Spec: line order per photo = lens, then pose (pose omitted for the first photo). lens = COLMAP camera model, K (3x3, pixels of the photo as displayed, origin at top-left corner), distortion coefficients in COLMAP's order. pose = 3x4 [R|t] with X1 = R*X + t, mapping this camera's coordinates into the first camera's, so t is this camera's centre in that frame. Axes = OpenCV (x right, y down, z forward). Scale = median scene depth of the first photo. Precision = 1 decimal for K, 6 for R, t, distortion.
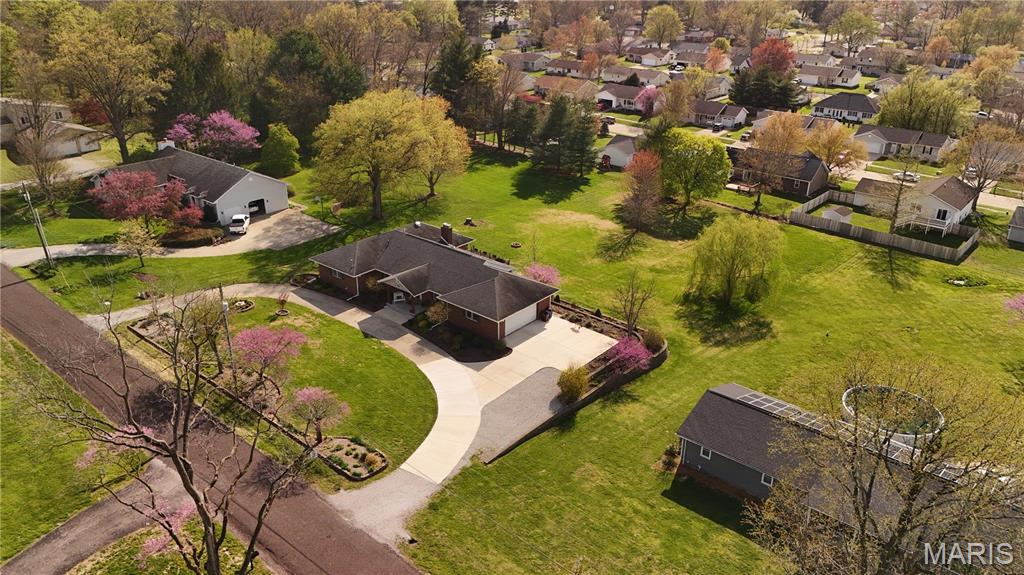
lens RADIAL K [[755.3, 0, 508.9], [0, 755.3, 287.7], [0, 0, 1]] dist [0.036732, -0.005833]
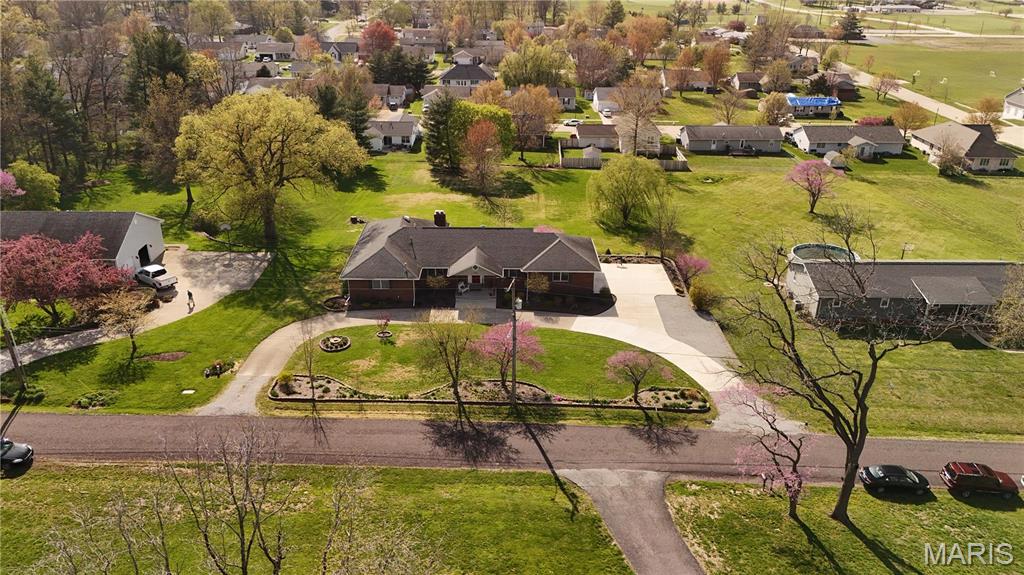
lens RADIAL K [[755.3, 0, 508.9], [0, 755.3, 287.7], [0, 0, 1]] dist [0.036732, -0.005833]
pose [[0.759263, -0.270523, 0.591892, -0.694282], [0.266689, 0.958970, 0.096193, -0.065904], [-0.593630, 0.084815, 0.800256, 0.192922]]
